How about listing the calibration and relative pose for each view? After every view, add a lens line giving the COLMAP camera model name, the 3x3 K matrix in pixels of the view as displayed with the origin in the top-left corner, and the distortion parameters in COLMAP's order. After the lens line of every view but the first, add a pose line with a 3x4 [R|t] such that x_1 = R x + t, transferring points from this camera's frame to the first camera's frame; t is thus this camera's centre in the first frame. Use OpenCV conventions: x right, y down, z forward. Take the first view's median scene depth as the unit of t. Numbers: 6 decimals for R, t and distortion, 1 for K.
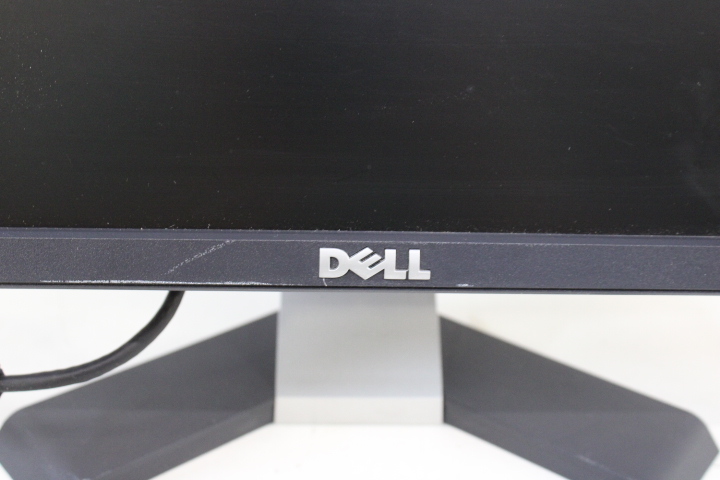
lens RADIAL K [[966.0, 0, 347.3], [0, 966.0, 238.5], [0, 0, 1]] dist [0.002390, 0.006254]
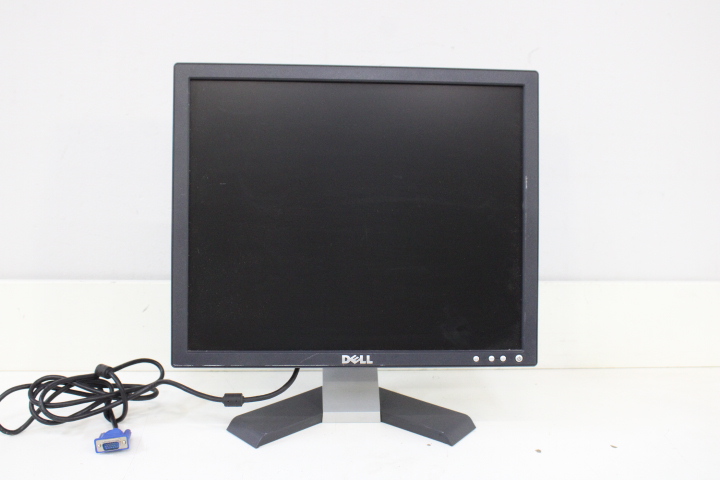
lens RADIAL K [[800.7, 0, 357.7], [0, 800.7, 249.8], [0, 0, 1]] dist [-0.009813, -0.004456]
pose [[0.998705, -0.014275, 0.048825, -0.106256], [0.022770, 0.983741, -0.178144, 0.150496], [-0.045488, 0.179025, 0.982792, -1.943258]]
